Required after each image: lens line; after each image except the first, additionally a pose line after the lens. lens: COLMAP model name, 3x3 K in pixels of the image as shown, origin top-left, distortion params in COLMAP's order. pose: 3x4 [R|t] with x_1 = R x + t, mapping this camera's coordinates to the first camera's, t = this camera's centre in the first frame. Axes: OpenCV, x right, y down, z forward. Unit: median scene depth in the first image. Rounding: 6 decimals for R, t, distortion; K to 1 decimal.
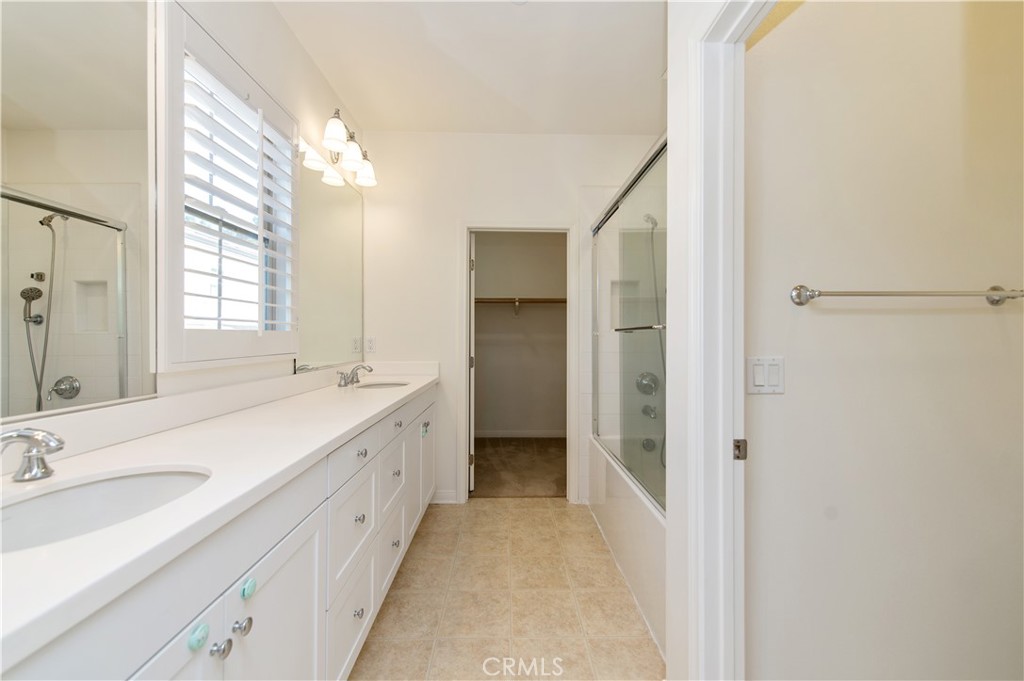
lens RADIAL K [[403.3, 0, 509.6], [0, 403.3, 338.3], [0, 0, 1]] dist [0.013305, -0.002533]
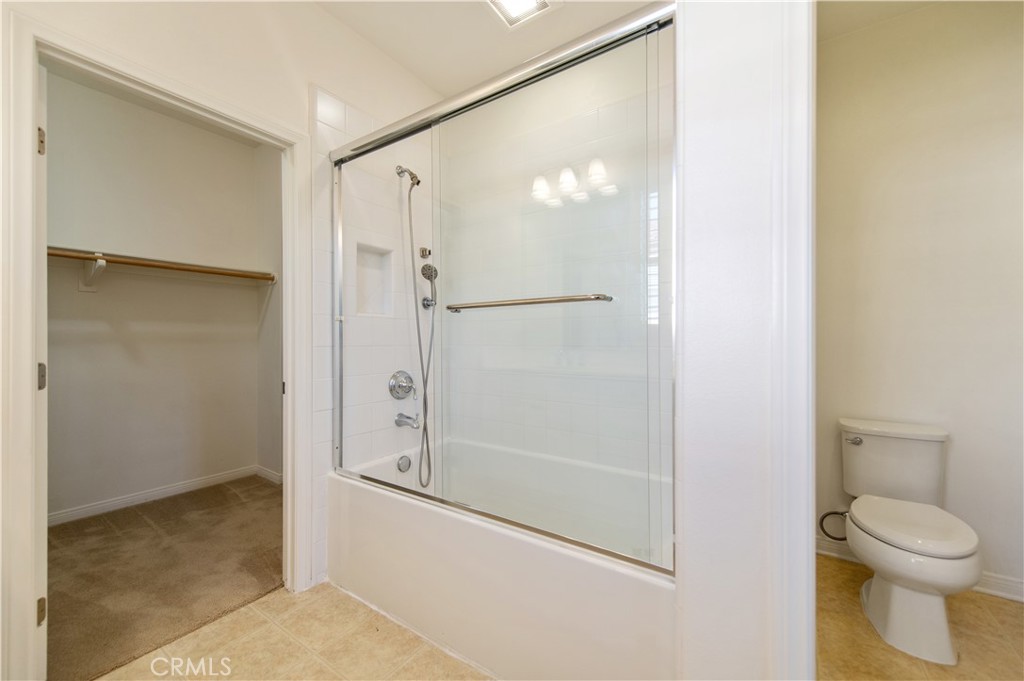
lens RADIAL K [[403.3, 0, 510.9], [0, 403.3, 345.2], [0, 0, 1]] dist [0.013305, -0.002533]
pose [[0.573057, -0.015433, 0.819370, -0.153790], [0.007315, 0.999879, 0.013717, 0.023737], [-0.819483, -0.001867, 0.573101, 0.356831]]
